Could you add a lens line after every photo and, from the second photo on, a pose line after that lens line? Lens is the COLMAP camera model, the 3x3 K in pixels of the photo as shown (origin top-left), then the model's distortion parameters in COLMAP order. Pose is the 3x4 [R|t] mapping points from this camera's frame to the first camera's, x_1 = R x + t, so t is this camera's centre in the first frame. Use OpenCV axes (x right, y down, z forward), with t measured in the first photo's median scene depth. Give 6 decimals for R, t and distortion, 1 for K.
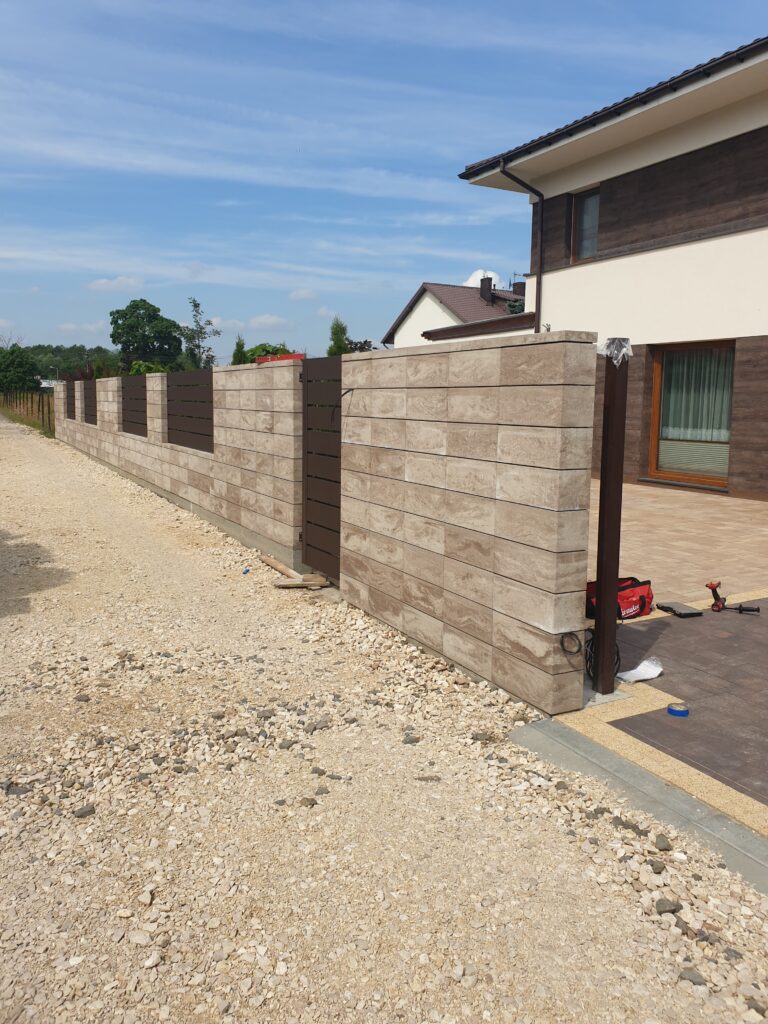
lens RADIAL K [[802.1, 0, 383.9], [0, 802.1, 507.6], [0, 0, 1]] dist [0.048398, -0.055928]
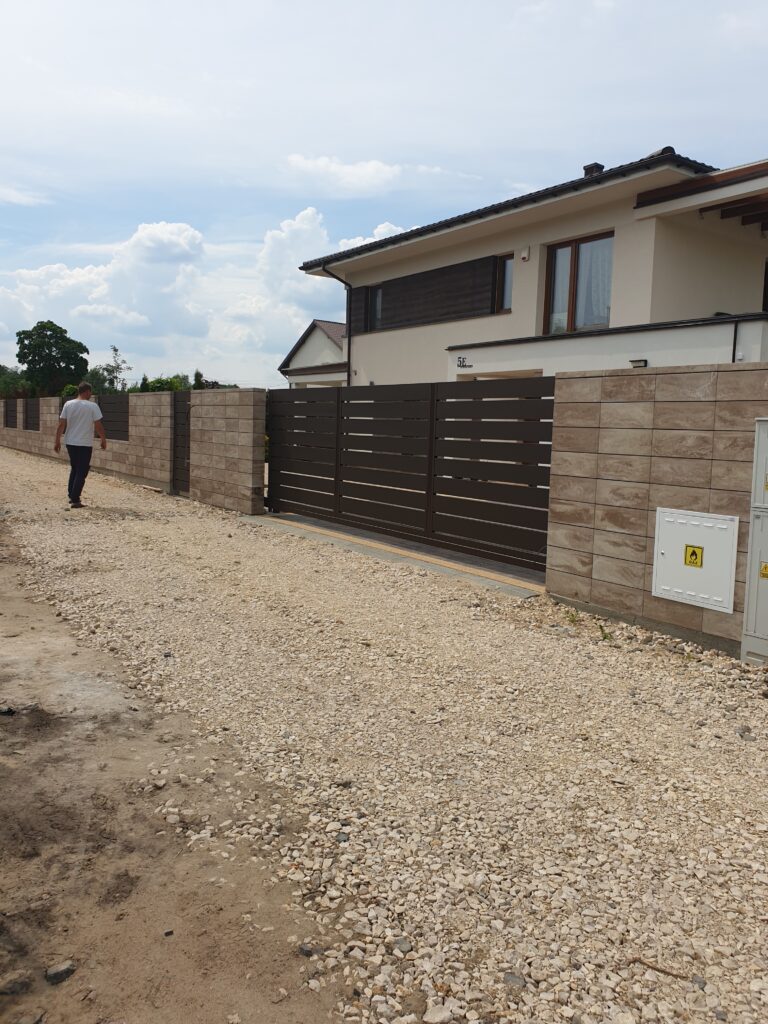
lens RADIAL K [[802.1, 0, 391.2], [0, 802.1, 502.0], [0, 0, 1]] dist [0.048398, -0.055928]
pose [[0.992790, 0.008263, 0.119580, 0.167356], [-0.003704, 0.999260, -0.038294, 0.145972], [-0.119808, 0.037575, 0.992086, -0.911805]]
